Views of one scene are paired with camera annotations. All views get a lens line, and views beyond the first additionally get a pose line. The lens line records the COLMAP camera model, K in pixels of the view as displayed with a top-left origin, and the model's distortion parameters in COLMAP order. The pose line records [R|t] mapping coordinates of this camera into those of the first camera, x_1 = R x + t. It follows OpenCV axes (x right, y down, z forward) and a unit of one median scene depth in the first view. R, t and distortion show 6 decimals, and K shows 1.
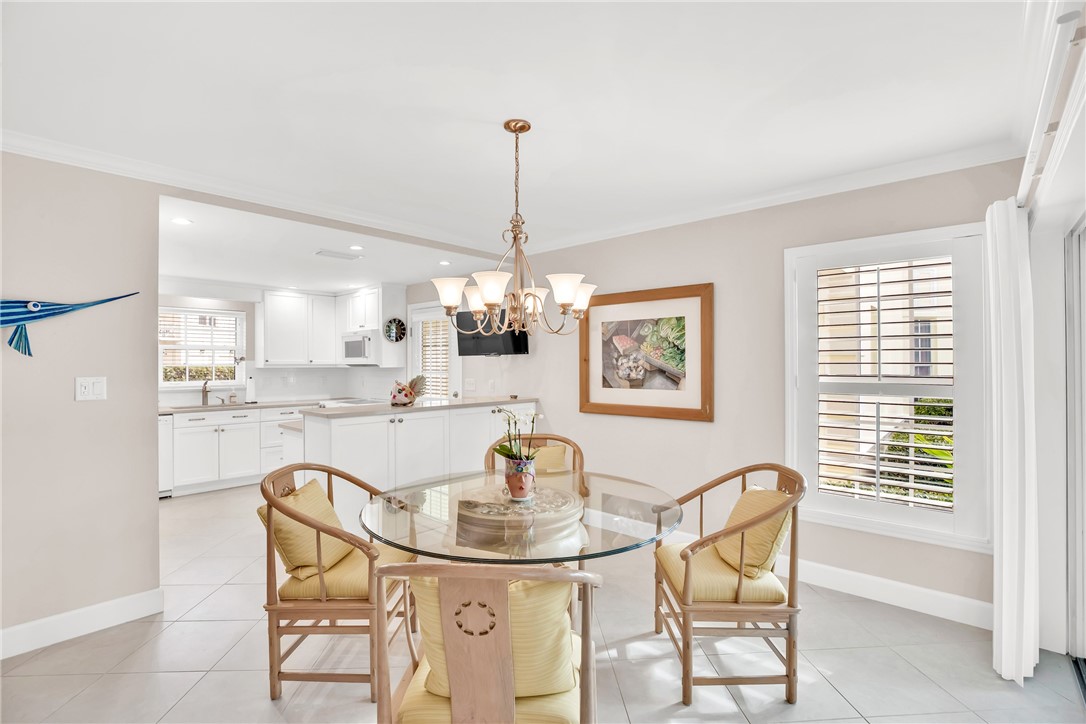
lens RADIAL K [[498.7, 0, 546.7], [0, 498.7, 361.2], [0, 0, 1]] dist [-0.049525, 0.016115]
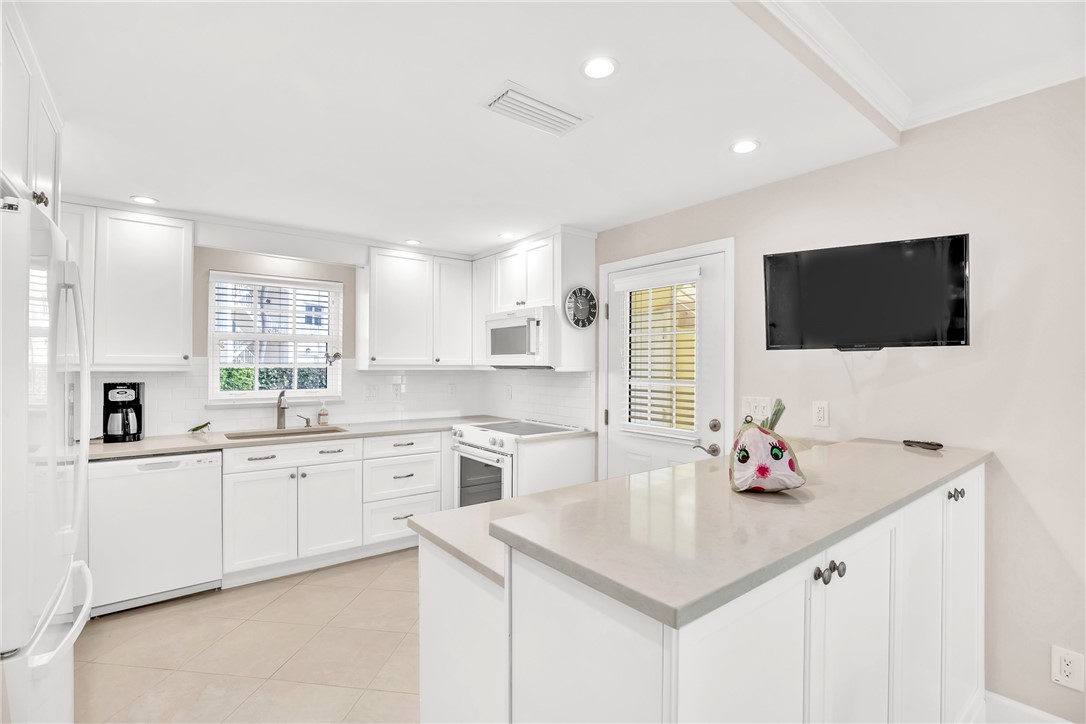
lens RADIAL K [[498.7, 0, 546.7], [0, 498.7, 361.2], [0, 0, 1]] dist [-0.049525, 0.016115]
pose [[0.985556, 0.006318, -0.169235, -0.364948], [-0.006600, 0.999978, -0.001108, 0.001826], [0.169224, 0.002209, 0.985575, 0.619026]]
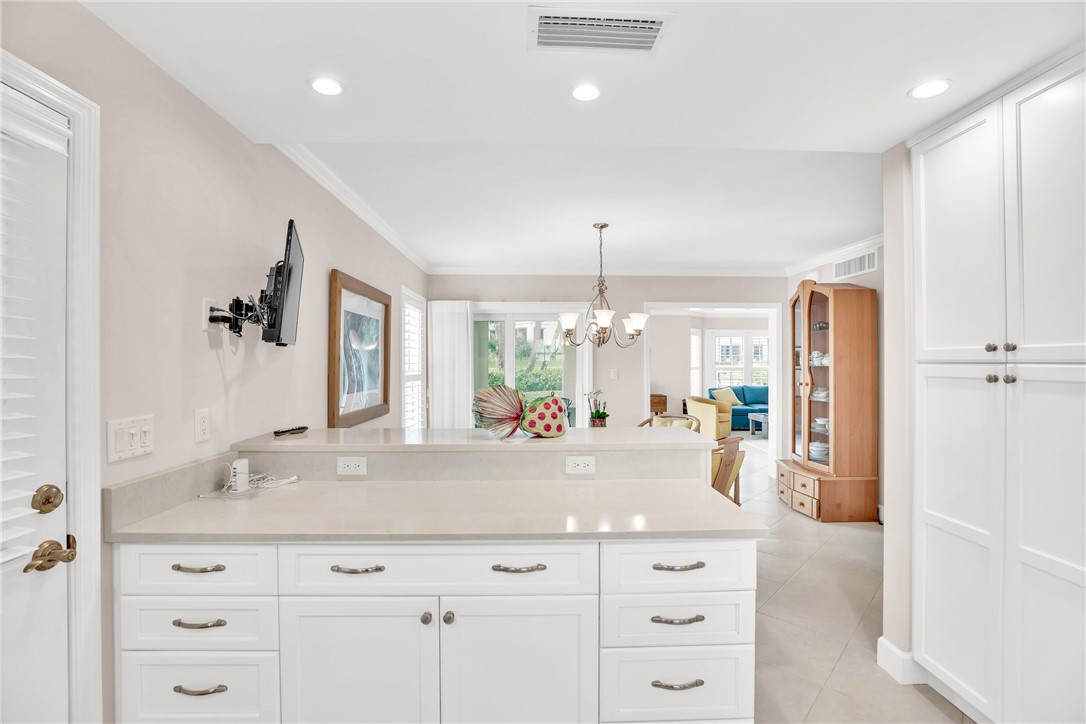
lens RADIAL K [[498.7, 0, 546.7], [0, 498.7, 361.2], [0, 0, 1]] dist [-0.049525, 0.016115]
pose [[-0.690446, 0.005470, 0.723364, -0.681293], [-0.000303, 0.999969, -0.007851, 0.007158], [-0.723384, -0.005639, -0.690423, 1.339574]]
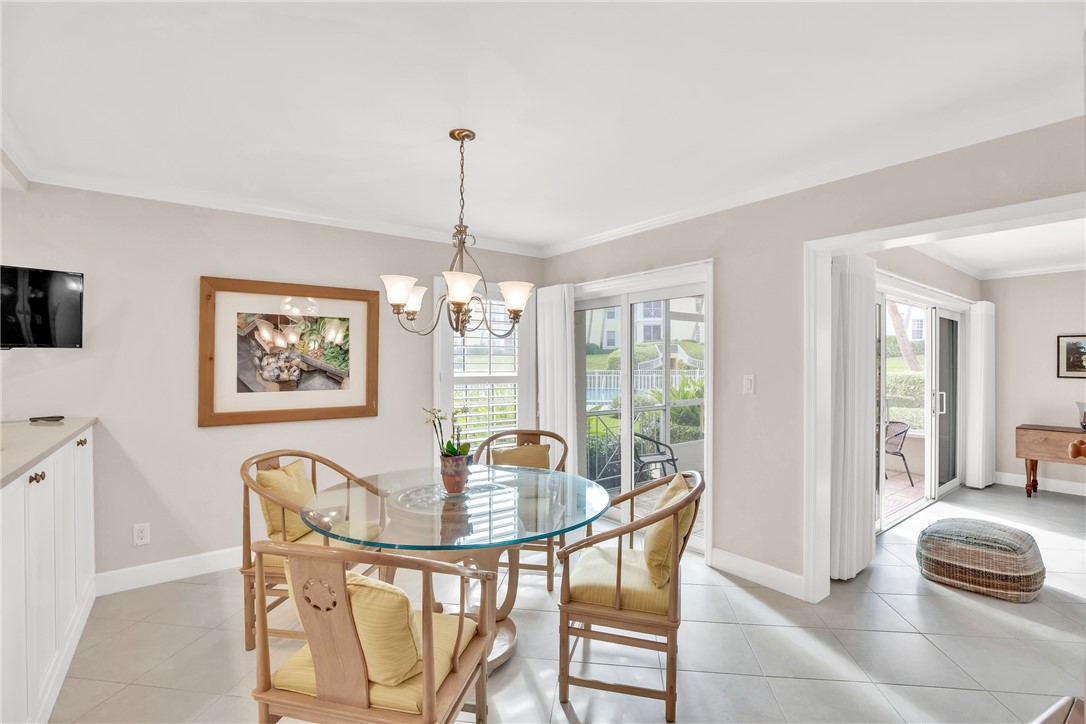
lens RADIAL K [[498.7, 0, 546.7], [0, 498.7, 361.2], [0, 0, 1]] dist [-0.049525, 0.016115]
pose [[0.187522, 0.003929, 0.982253, -0.599799], [-0.006259, 0.999976, -0.002805, 0.000355], [-0.982240, -0.005622, 0.187542, 0.360505]]
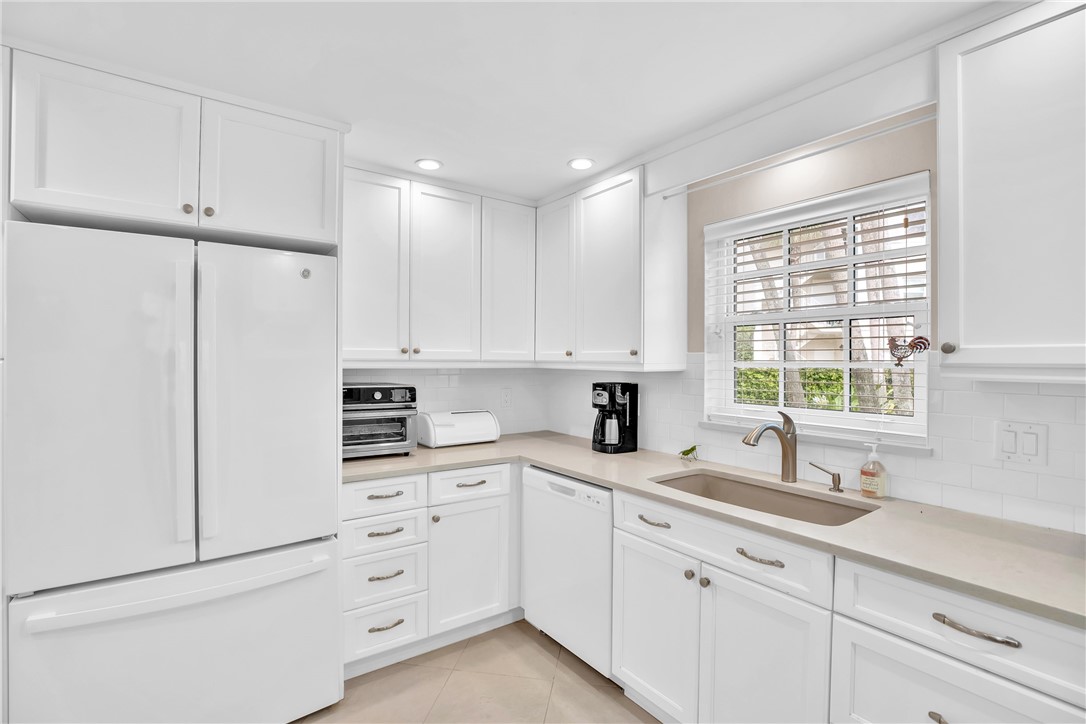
lens RADIAL K [[498.7, 0, 546.7], [0, 498.7, 361.2], [0, 0, 1]] dist [-0.049525, 0.016115]
pose [[-0.208762, 0.003120, -0.977962, -0.468127], [-0.000844, 0.999994, 0.003371, 0.006527], [0.977966, 0.001530, -0.208758, 1.299795]]
